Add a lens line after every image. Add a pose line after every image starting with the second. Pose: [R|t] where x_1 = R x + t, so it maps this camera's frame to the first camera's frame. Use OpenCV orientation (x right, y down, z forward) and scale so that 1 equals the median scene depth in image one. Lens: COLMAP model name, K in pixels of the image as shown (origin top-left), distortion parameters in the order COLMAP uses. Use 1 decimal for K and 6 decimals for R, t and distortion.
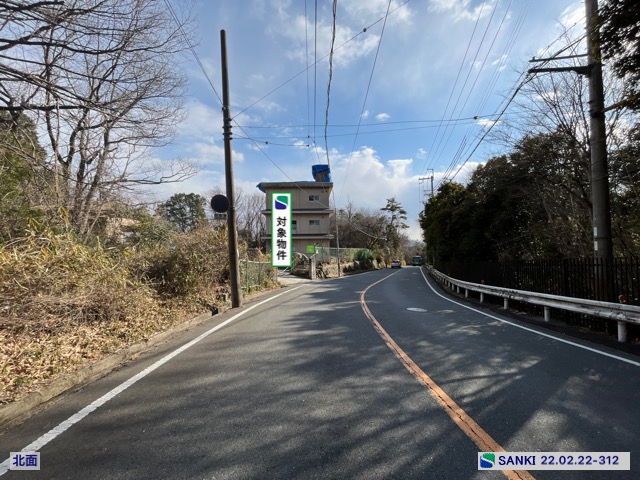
lens RADIAL K [[259.6, 0, 318.9], [0, 259.6, 234.8], [0, 0, 1]] dist [-0.000896, -0.000348]
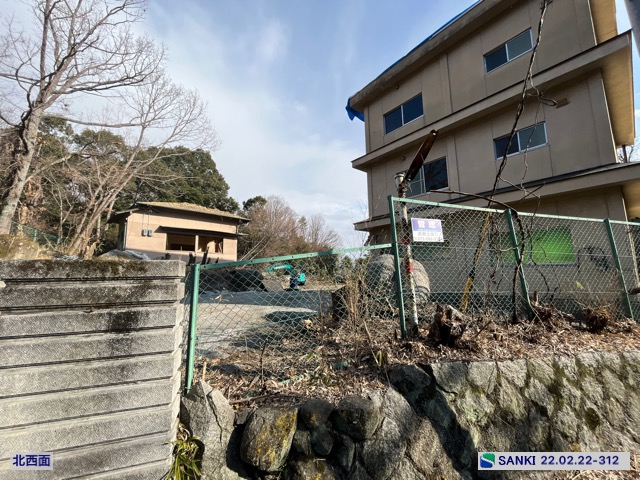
lens RADIAL K [[259.6, 0, 318.2], [0, 259.6, 240.1], [0, 0, 1]] dist [-0.000896, -0.000348]
pose [[0.603618, -0.096885, -0.791365, 0.052914], [0.034207, 0.994822, -0.095703, 0.062908], [0.796540, 0.030698, 0.603806, 0.677292]]
